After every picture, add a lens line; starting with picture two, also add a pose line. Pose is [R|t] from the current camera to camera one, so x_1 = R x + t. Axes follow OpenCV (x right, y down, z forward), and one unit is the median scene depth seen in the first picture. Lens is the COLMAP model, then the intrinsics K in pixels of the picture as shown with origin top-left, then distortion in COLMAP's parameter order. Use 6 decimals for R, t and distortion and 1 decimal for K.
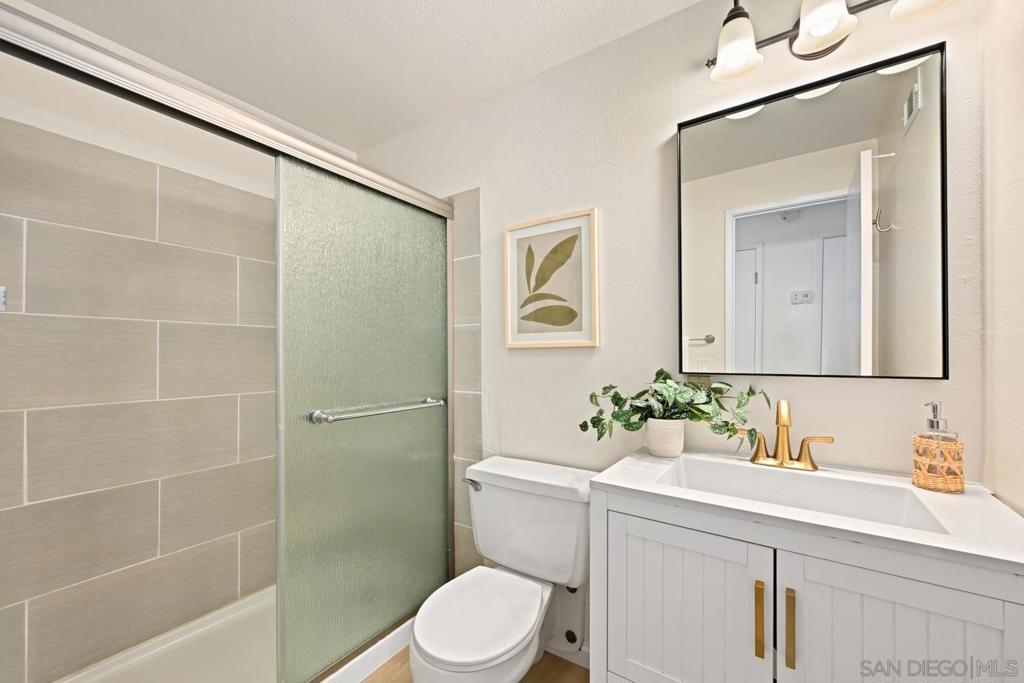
lens RADIAL K [[402.2, 0, 513.1], [0, 402.2, 346.1], [0, 0, 1]] dist [0.001927, 0.000142]
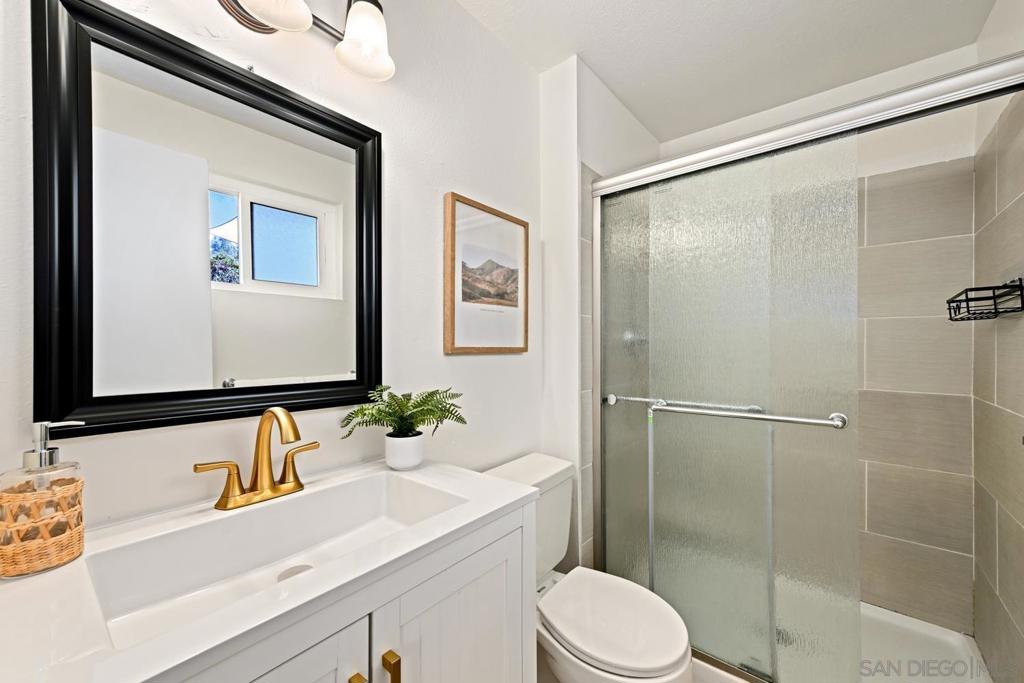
lens RADIAL K [[402.2, 0, 513.1], [0, 402.2, 346.1], [0, 0, 1]] dist [0.001927, 0.000142]
pose [[0.082811, 0.000224, 0.996565, -0.040474], [-0.010726, 0.999942, 0.000666, 0.011078], [-0.996508, -0.010744, 0.082809, 0.495809]]
